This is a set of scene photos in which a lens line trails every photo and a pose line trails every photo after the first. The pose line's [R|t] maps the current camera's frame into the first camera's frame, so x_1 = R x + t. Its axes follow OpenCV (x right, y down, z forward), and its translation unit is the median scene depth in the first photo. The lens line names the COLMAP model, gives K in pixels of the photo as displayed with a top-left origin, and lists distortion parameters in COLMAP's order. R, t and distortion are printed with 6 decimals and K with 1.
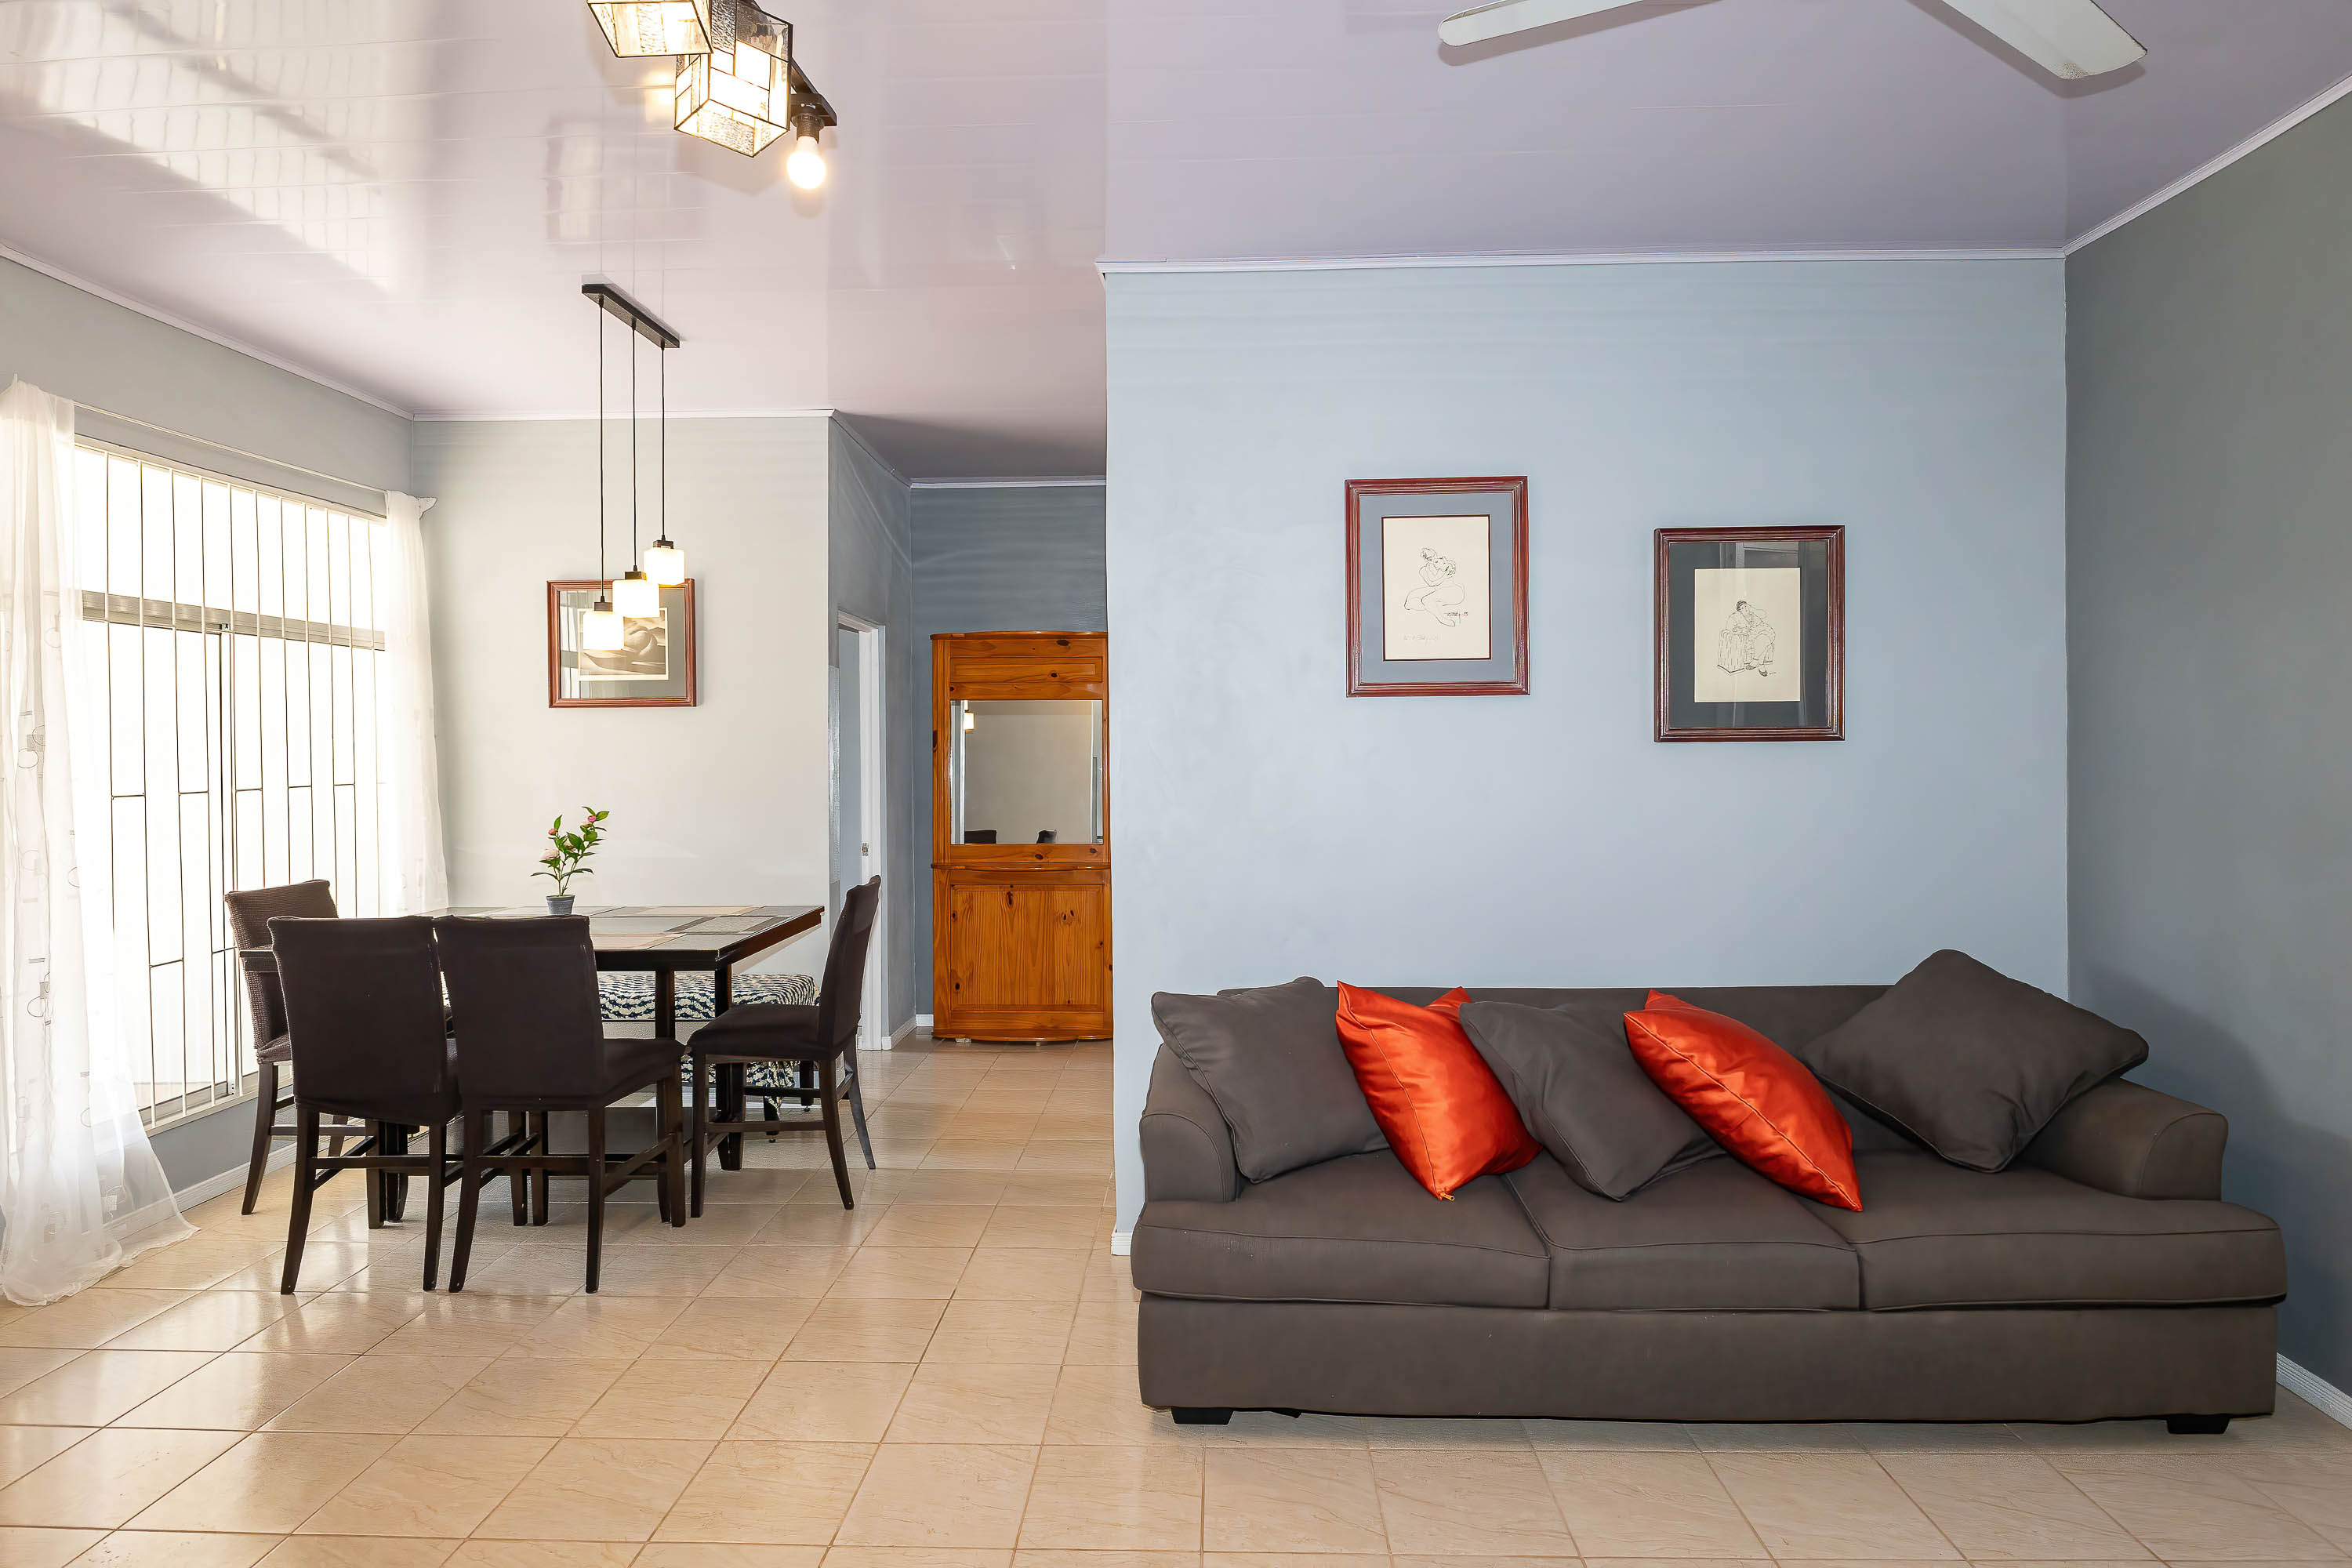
lens RADIAL K [[1256.2, 0, 1174.8], [0, 1256.2, 752.4], [0, 0, 1]] dist [-0.011250, 0.000934]
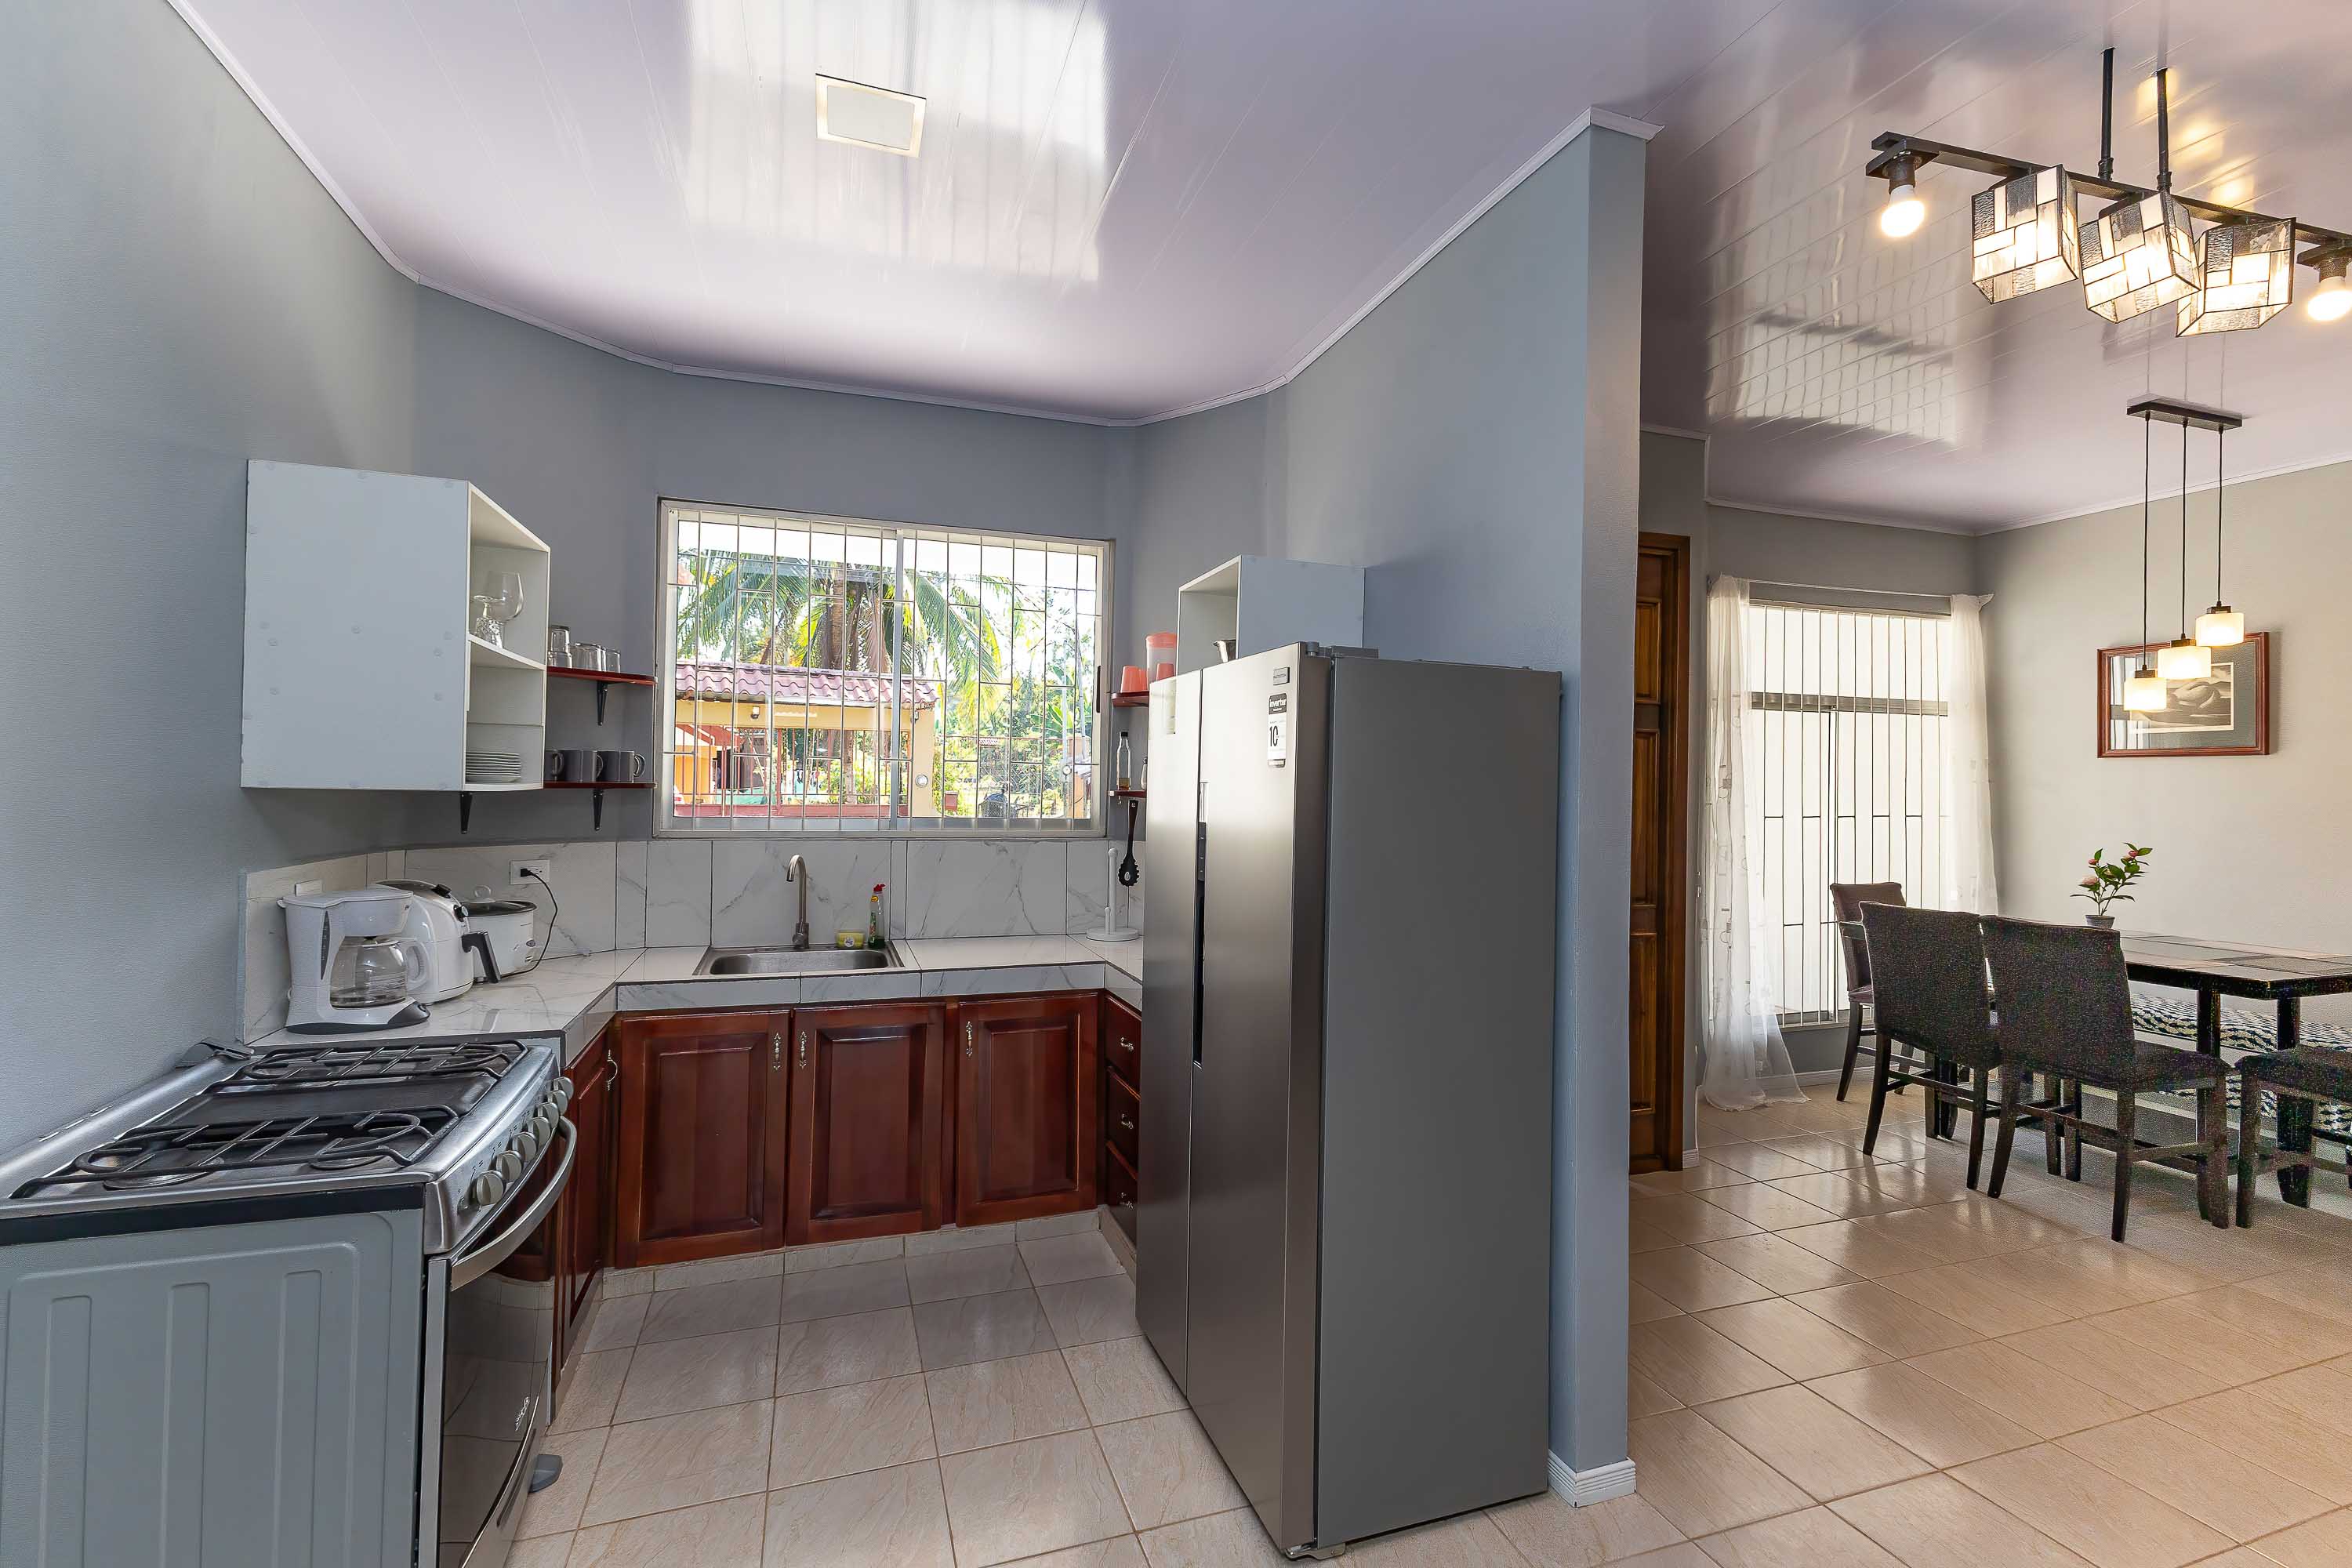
lens RADIAL K [[1026.3, 0, 1171.1], [0, 1026.3, 775.0], [0, 0, 1]] dist [0.006533, -0.001654]
pose [[0.350919, 0.005270, -0.936391, 0.125330], [-0.019612, 0.999806, -0.001723, -0.001331], [0.936200, 0.018970, 0.350955, -0.187879]]
